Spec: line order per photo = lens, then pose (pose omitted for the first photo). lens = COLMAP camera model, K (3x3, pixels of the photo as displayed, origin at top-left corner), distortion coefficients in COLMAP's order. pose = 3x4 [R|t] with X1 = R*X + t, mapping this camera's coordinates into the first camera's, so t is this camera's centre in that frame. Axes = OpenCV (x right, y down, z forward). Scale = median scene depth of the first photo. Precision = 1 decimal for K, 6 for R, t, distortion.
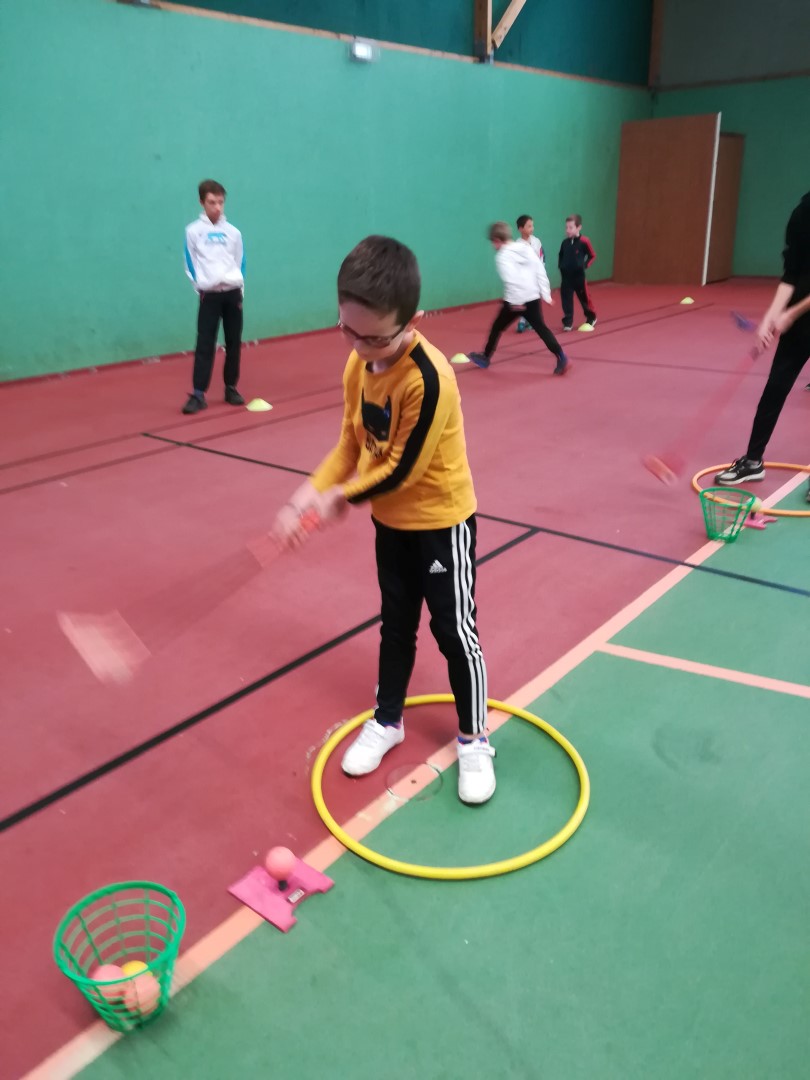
lens RADIAL K [[823.4, 0, 400.2], [0, 823.4, 530.9], [0, 0, 1]] dist [0.056839, -0.064515]
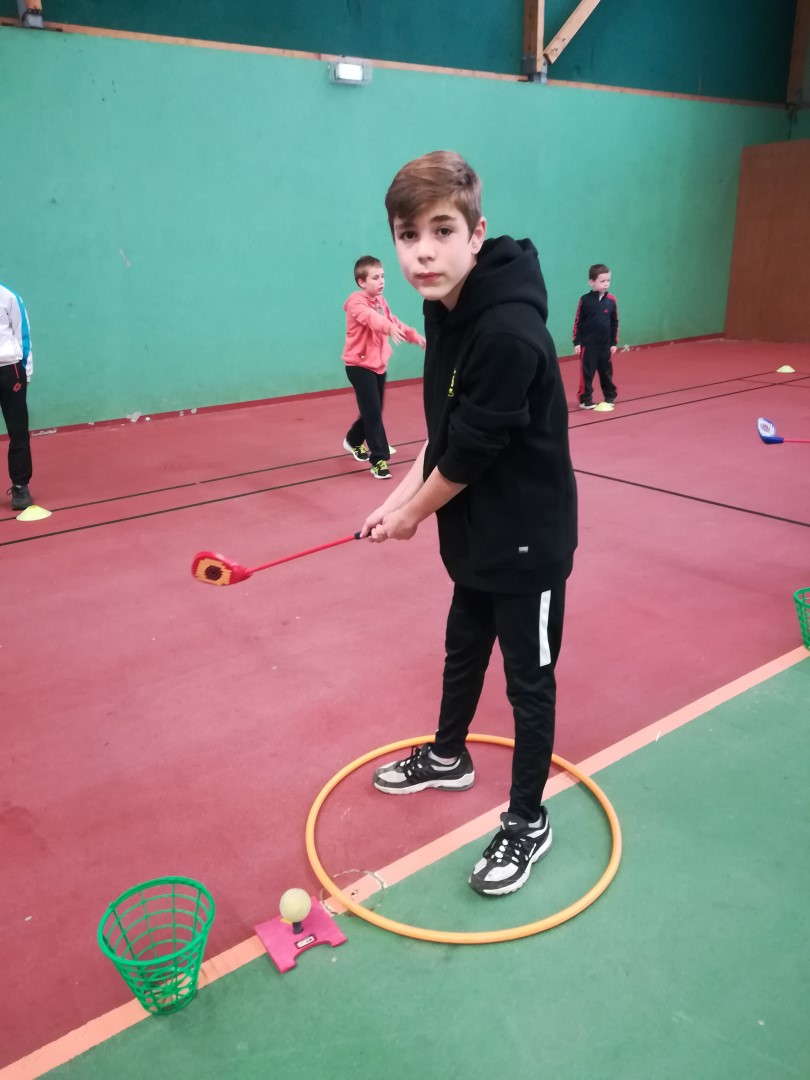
lens RADIAL K [[823.4, 0, 400.2], [0, 823.4, 530.9], [0, 0, 1]] dist [0.056839, -0.064515]
pose [[0.971110, 0.074149, -0.226822, 0.195380], [-0.082448, 0.996221, -0.027324, -0.081100], [0.223939, 0.045236, 0.973553, 0.181043]]
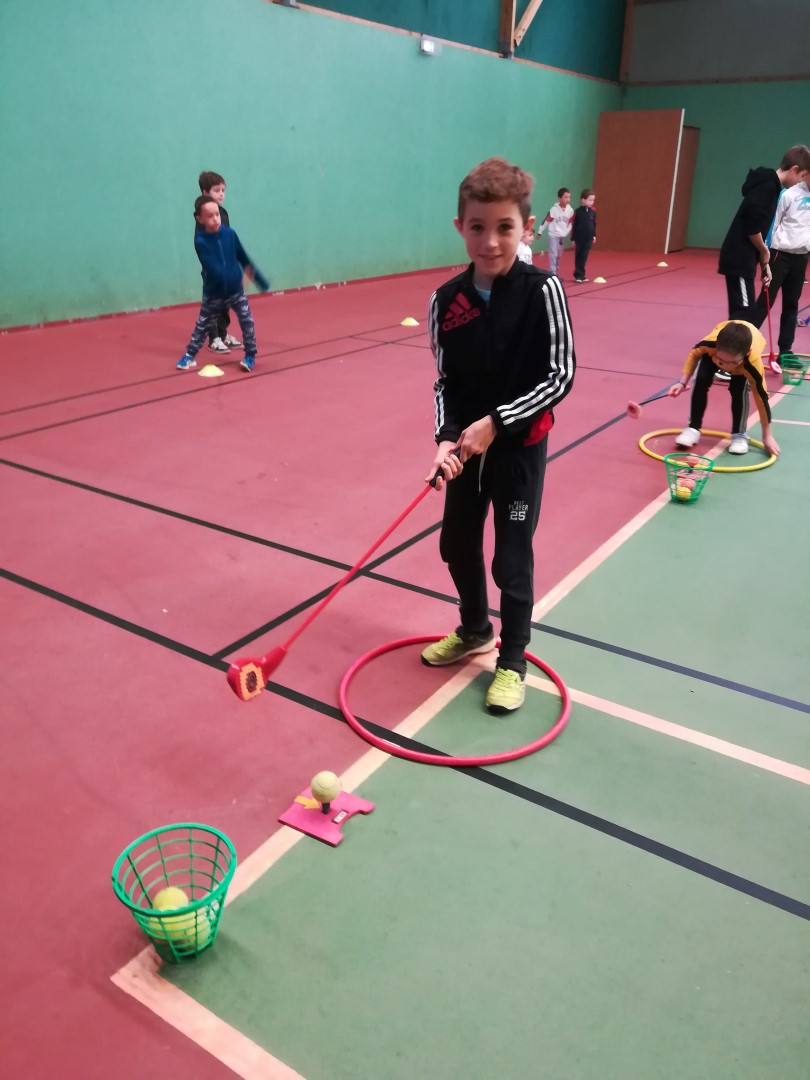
lens RADIAL K [[835.2, 0, 404.0], [0, 835.2, 539.4], [0, 0, 1]] dist [0.047110, -0.060583]
pose [[0.992752, -0.009259, 0.119824, -0.201088], [0.005421, 0.999463, 0.032314, 0.093303], [-0.120059, -0.031430, 0.992269, -0.213013]]
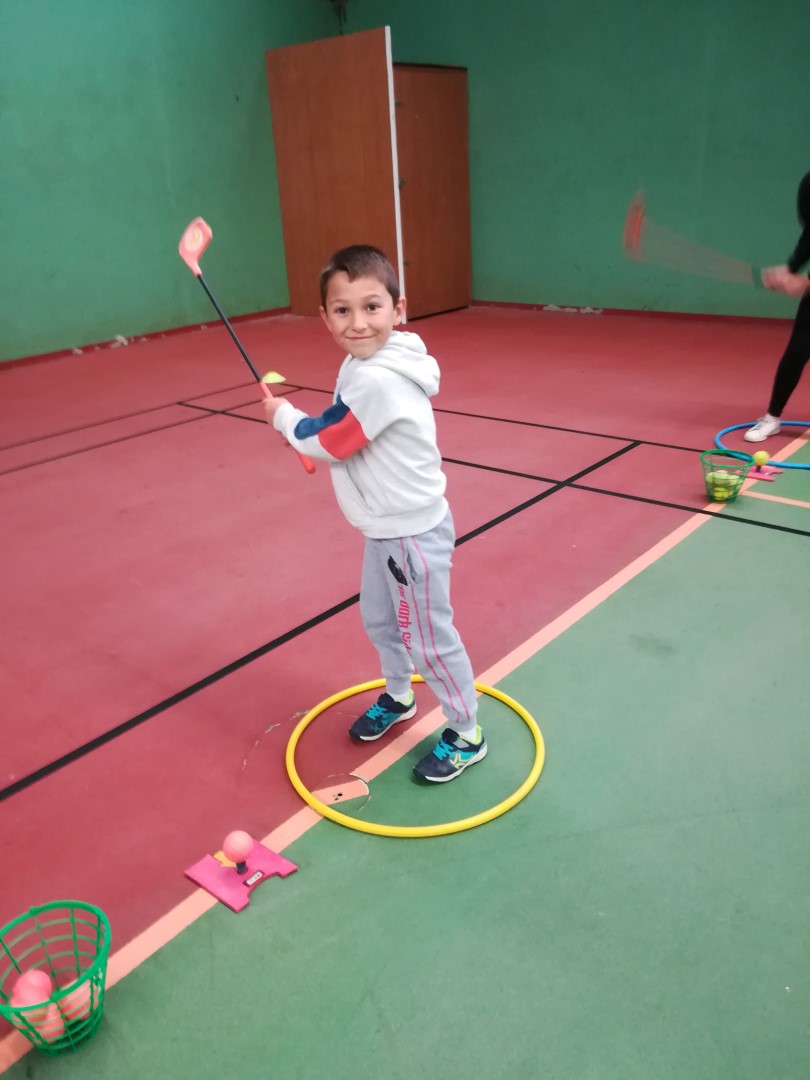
lens RADIAL K [[835.2, 0, 404.0], [0, 835.2, 539.4], [0, 0, 1]] dist [0.047110, -0.060583]
pose [[0.999747, -0.021366, -0.007085, 0.464471], [0.021614, 0.999082, 0.036999, -0.204894], [0.006288, -0.037143, 0.999290, 0.489615]]
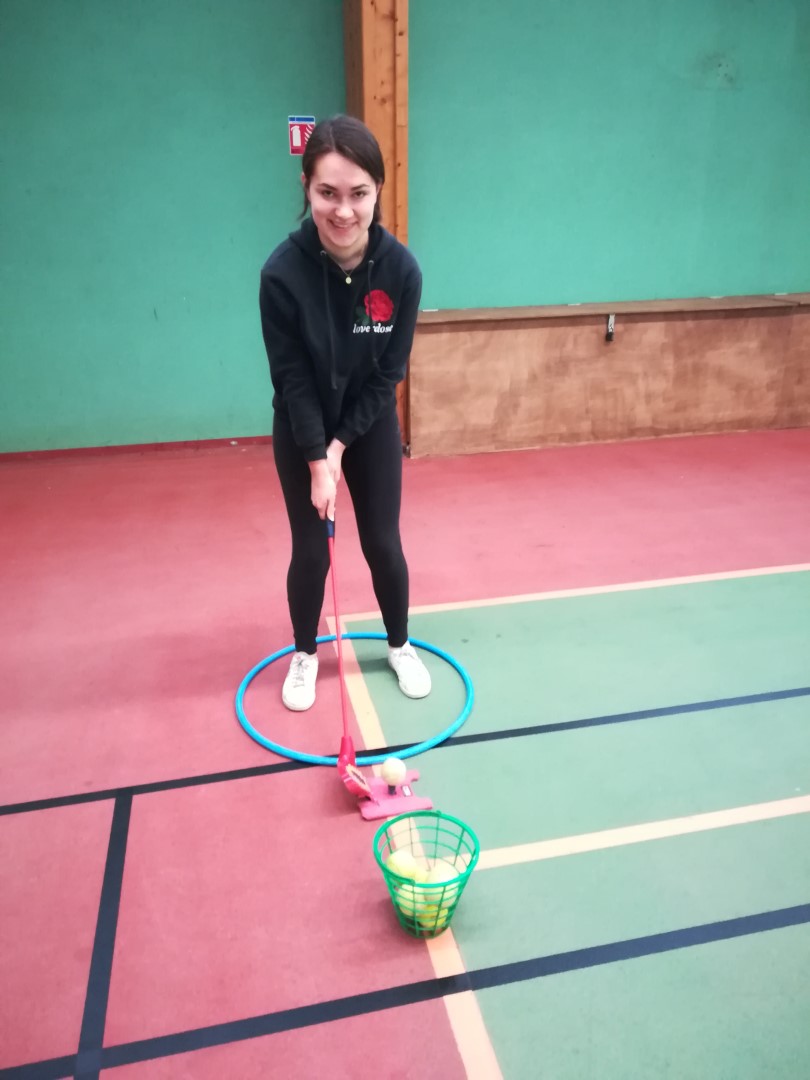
lens RADIAL K [[830.3, 0, 402.3], [0, 830.3, 538.9], [0, 0, 1]] dist [0.069499, -0.087140]
pose [[0.599524, -0.270608, 0.753221, 0.482160], [0.293671, 0.949843, 0.107501, -0.295116], [-0.744532, 0.156750, 0.648923, 0.711911]]
